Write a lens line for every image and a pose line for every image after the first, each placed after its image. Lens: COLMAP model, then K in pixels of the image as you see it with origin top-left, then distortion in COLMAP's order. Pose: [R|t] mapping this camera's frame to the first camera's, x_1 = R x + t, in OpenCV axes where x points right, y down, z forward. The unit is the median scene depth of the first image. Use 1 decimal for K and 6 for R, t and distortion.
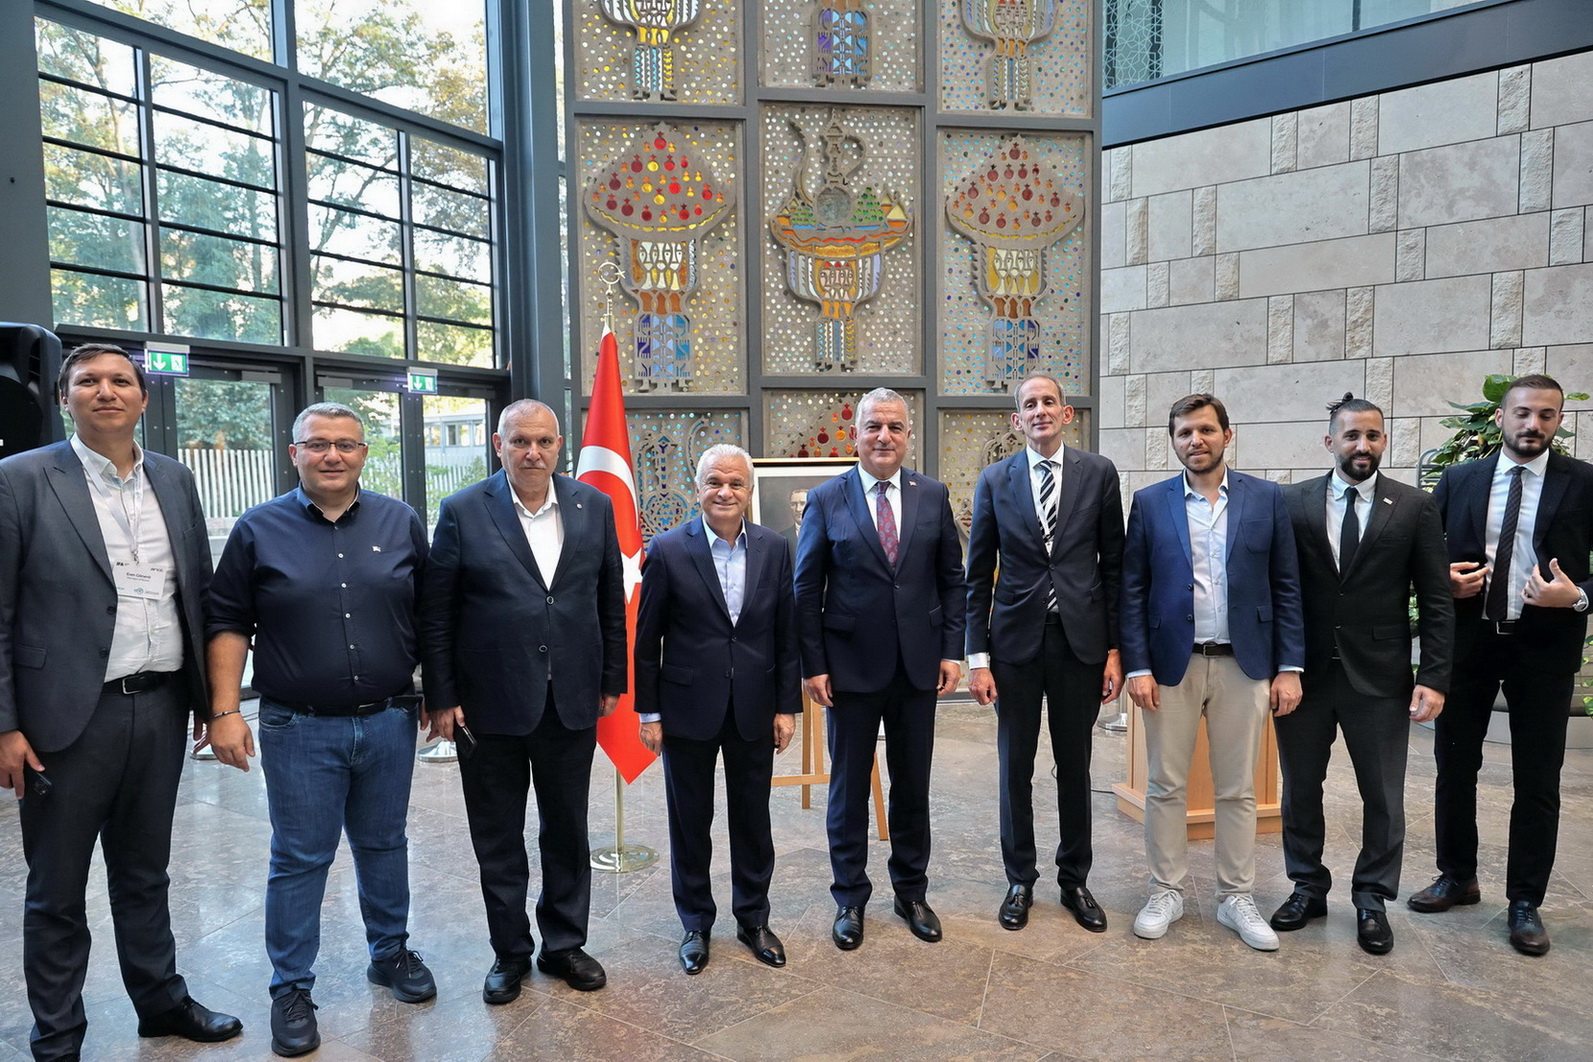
lens RADIAL K [[1076.2, 0, 813.4], [0, 1076.2, 552.7], [0, 0, 1]] dist [-0.008247, 0.006832]
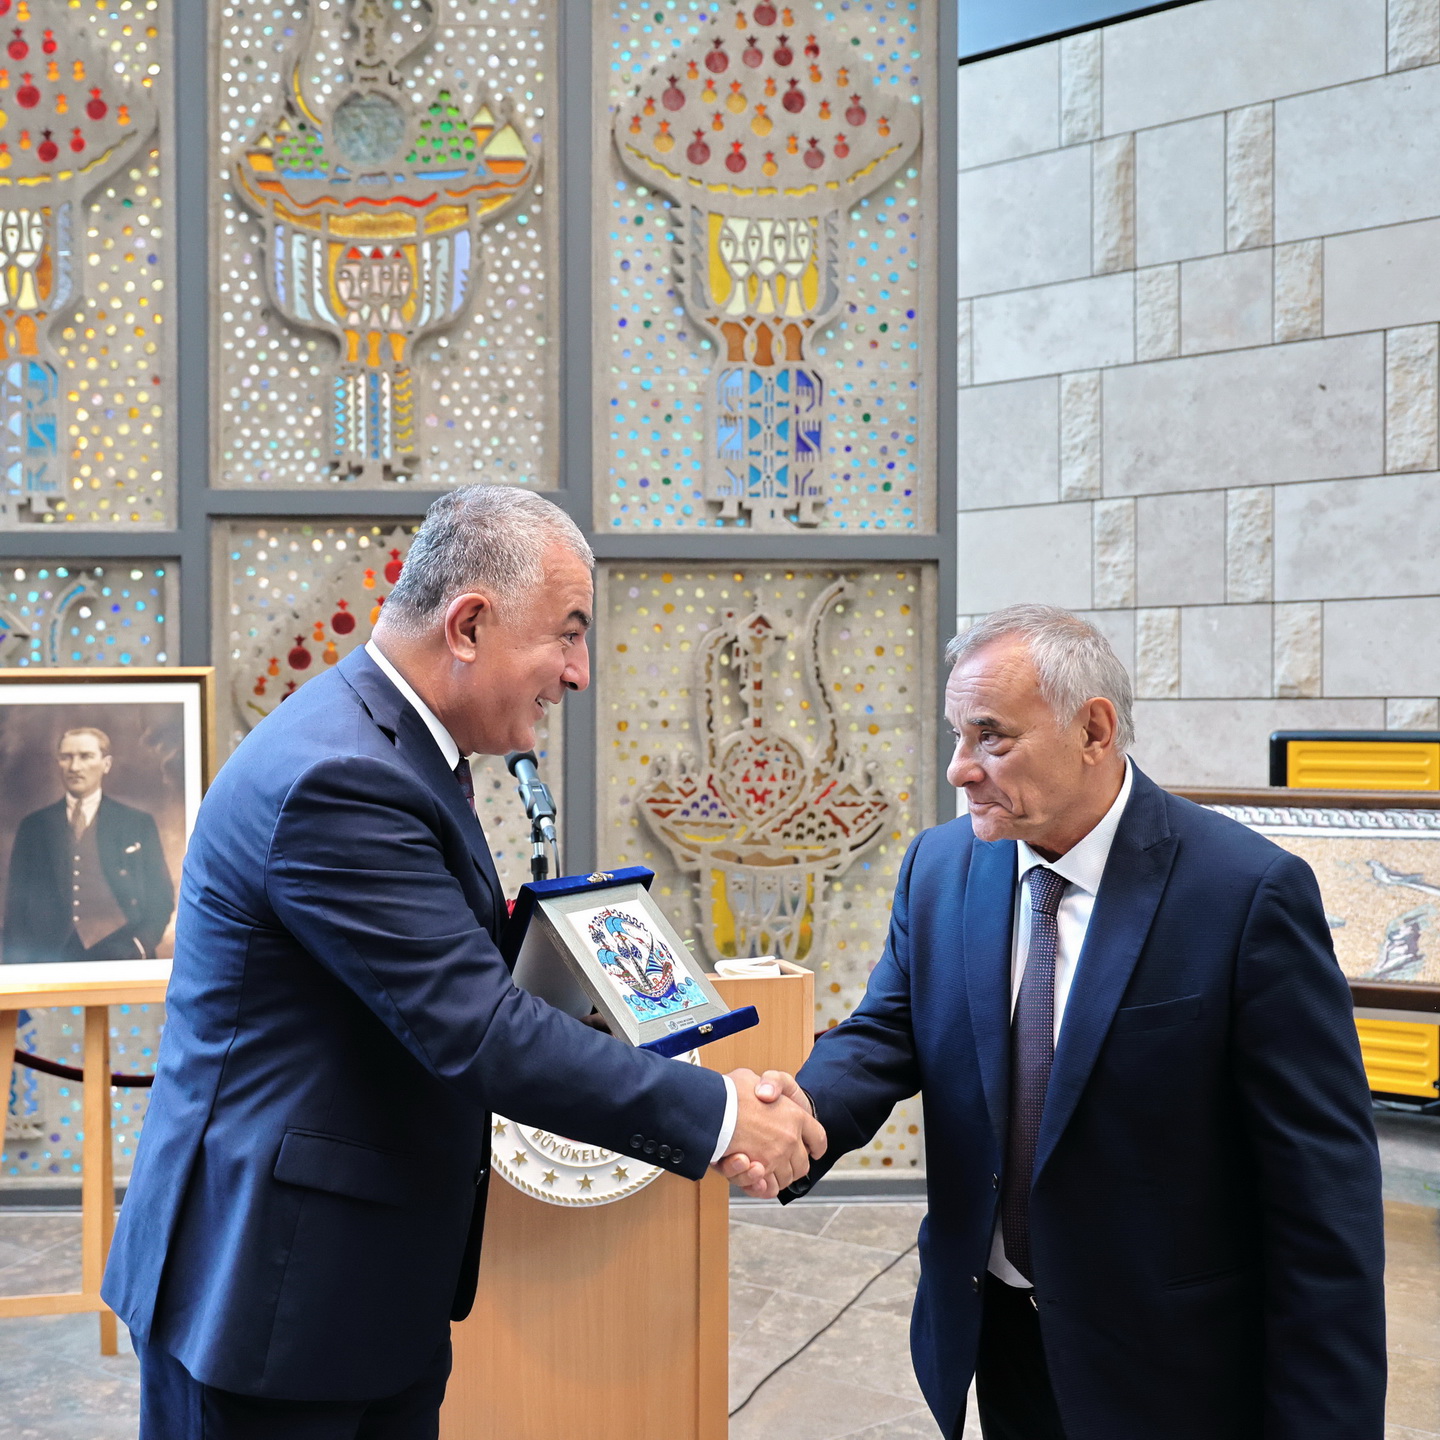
lens RADIAL K [[1843.6, 0, 566.2], [0, 1843.6, 734.4], [0, 0, 1]] dist [0.012998, 0.000000]
pose [[0.995790, 0.009038, -0.091218, 0.177973], [-0.013972, 0.998465, -0.053593, -0.016500], [0.090594, 0.054642, 0.994388, 0.216648]]
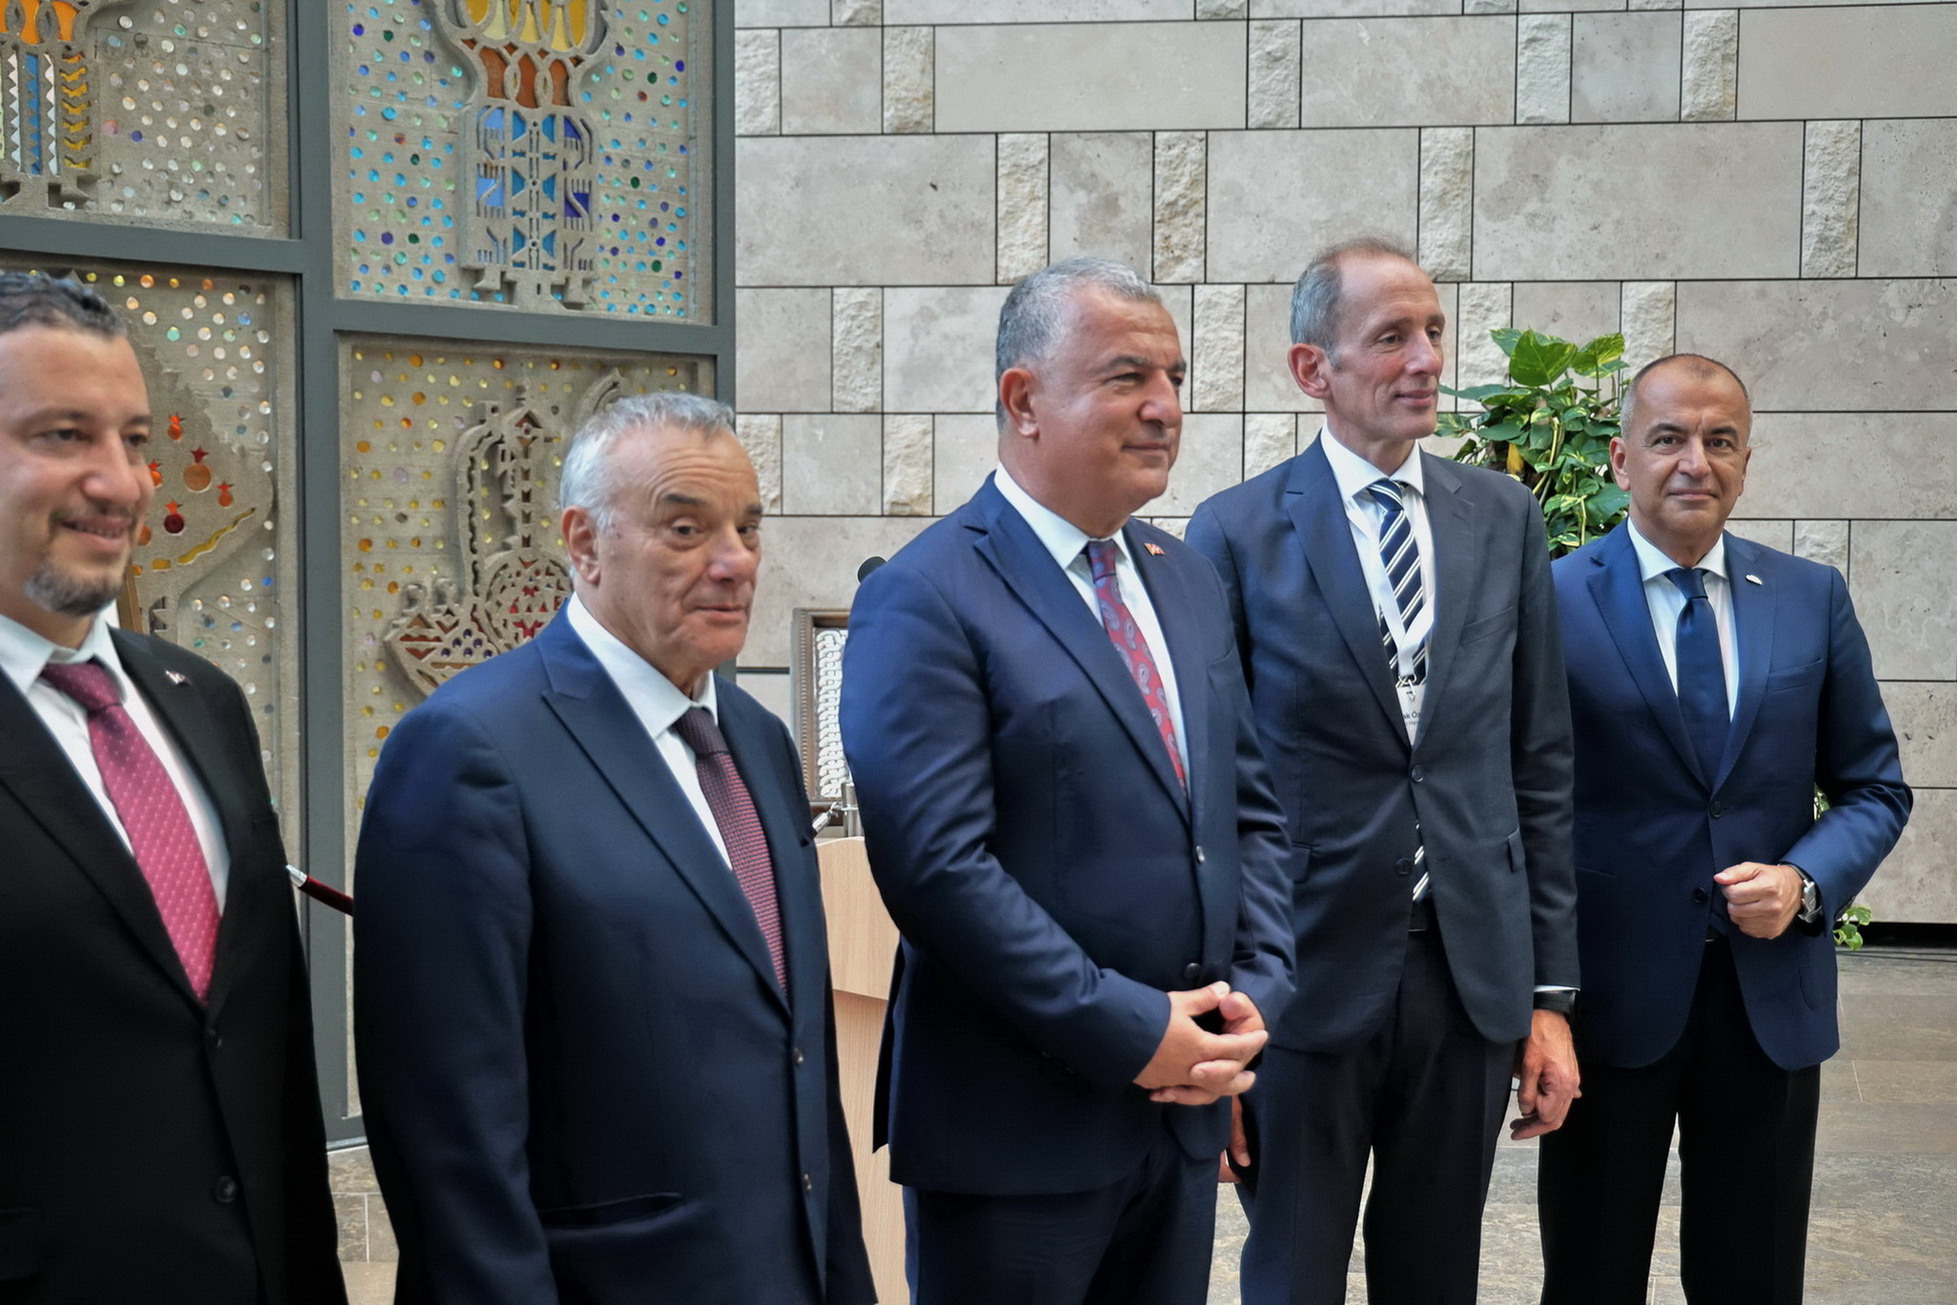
lens RADIAL K [[2263.4, 0, 1017.8], [0, 2263.4, 673.2], [0, 0, 1]] dist [0.031844, 0.000000]
pose [[0.853440, -0.019670, 0.520820, -0.090165], [0.022103, 0.999755, 0.001540, -0.015381], [-0.520723, 0.010198, 0.853665, 0.229544]]
